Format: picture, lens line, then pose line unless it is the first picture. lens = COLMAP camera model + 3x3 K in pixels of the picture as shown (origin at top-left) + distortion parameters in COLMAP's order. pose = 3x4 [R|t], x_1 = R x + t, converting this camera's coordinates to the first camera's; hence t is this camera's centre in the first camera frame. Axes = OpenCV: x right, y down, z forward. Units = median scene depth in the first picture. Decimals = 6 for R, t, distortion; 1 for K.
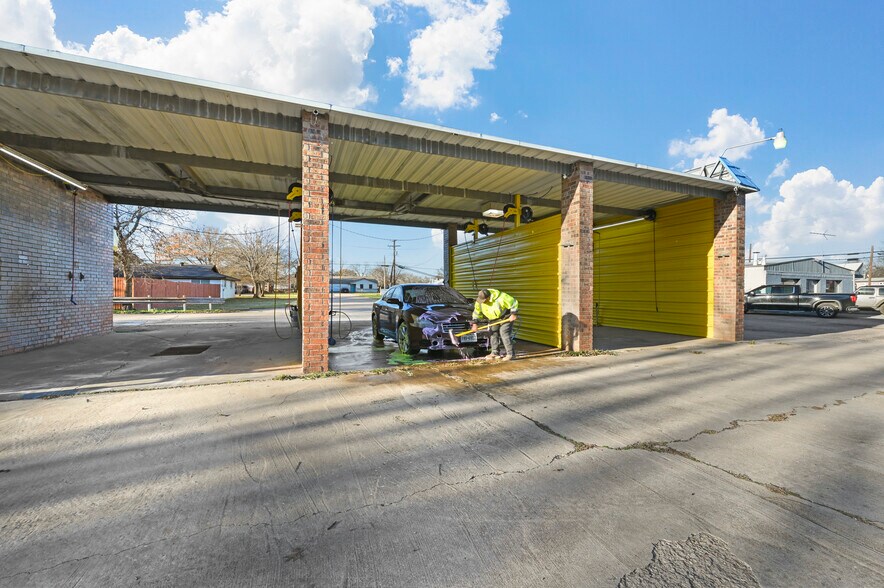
lens RADIAL K [[358.0, 0, 443.4], [0, 358.0, 294.7], [0, 0, 1]] dist [0.008400, 0.000116]
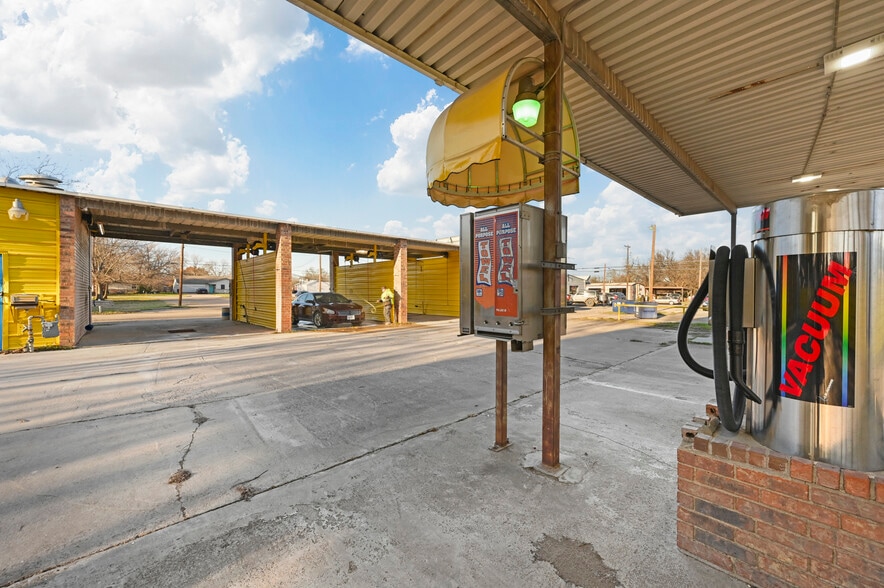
lens RADIAL K [[347.2, 0, 444.8], [0, 347.2, 294.2], [0, 0, 1]] dist [-0.001103, -0.000133]
pose [[0.932364, -0.005213, 0.361483, -0.095313], [0.005279, 0.999986, 0.000805, -0.013867], [-0.361482, 0.001158, 0.932378, -0.708796]]
